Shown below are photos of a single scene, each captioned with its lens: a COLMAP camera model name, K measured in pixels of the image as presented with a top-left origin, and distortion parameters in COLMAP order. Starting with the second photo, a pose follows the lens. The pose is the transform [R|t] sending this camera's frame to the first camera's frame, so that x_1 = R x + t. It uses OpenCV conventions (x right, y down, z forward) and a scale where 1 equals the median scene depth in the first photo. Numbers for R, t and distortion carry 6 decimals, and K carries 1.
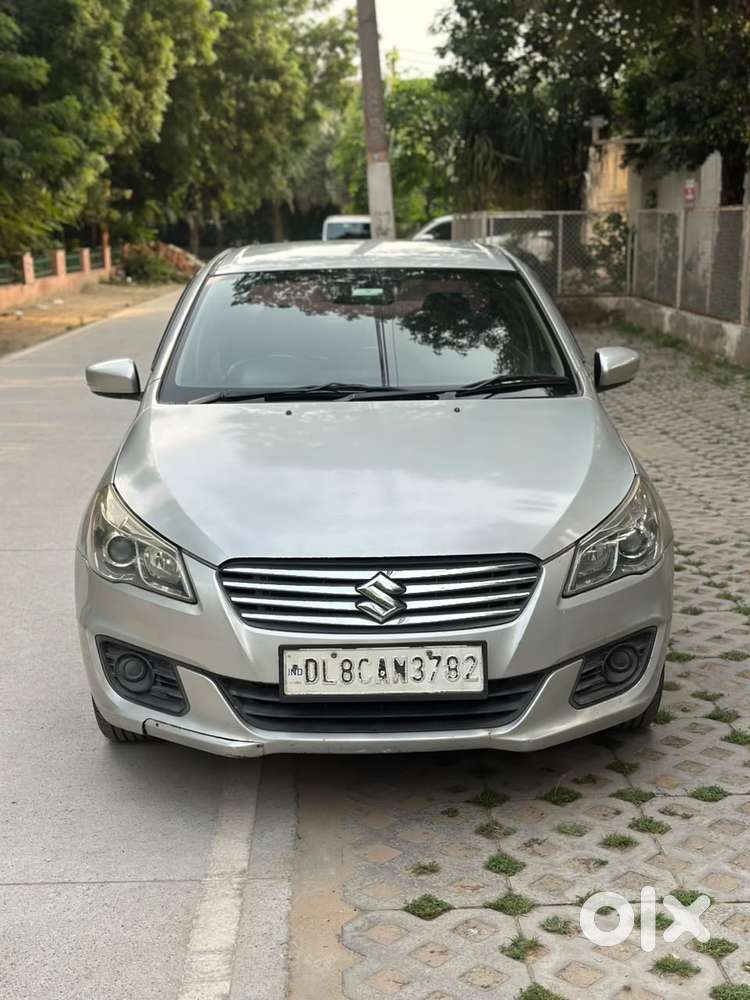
lens RADIAL K [[1391.4, 0, 371.1], [0, 1391.4, 505.7], [0, 0, 1]] dist [0.188133, -0.313353]
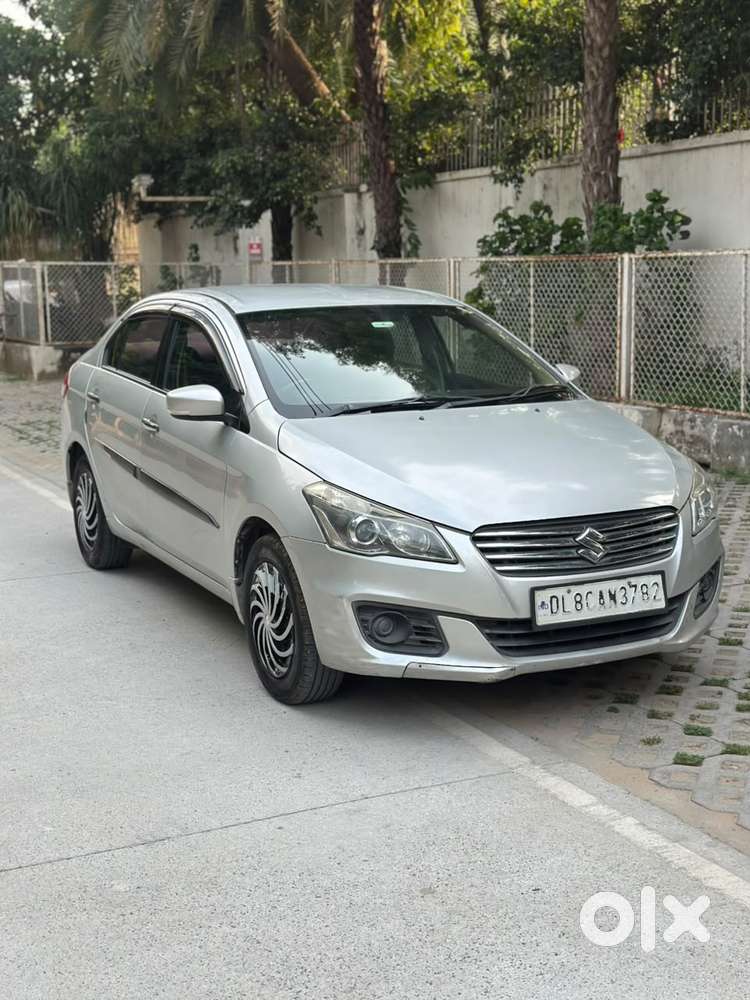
lens RADIAL K [[1391.4, 0, 371.1], [0, 1391.4, 505.7], [0, 0, 1]] dist [0.188133, -0.313353]
pose [[0.909625, -0.071393, 0.409249, -0.713125], [0.086397, 0.996093, -0.018265, 0.034563], [-0.406347, 0.051972, 0.912240, -0.123284]]
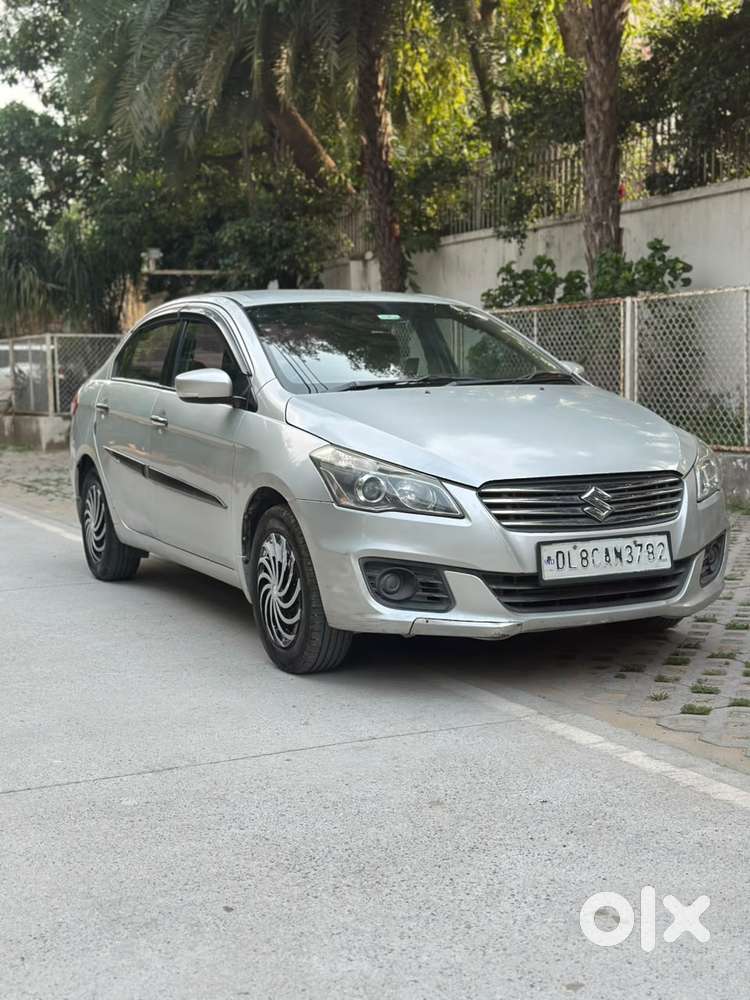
lens RADIAL K [[1392.9, 0, 369.1], [0, 1392.9, 525.0], [0, 0, 1]] dist [0.162258, -0.099022]
pose [[0.911669, -0.049054, 0.407986, -0.726967], [0.087911, 0.993145, -0.077031, 0.167681], [-0.401411, 0.106093, 0.909733, -0.122168]]
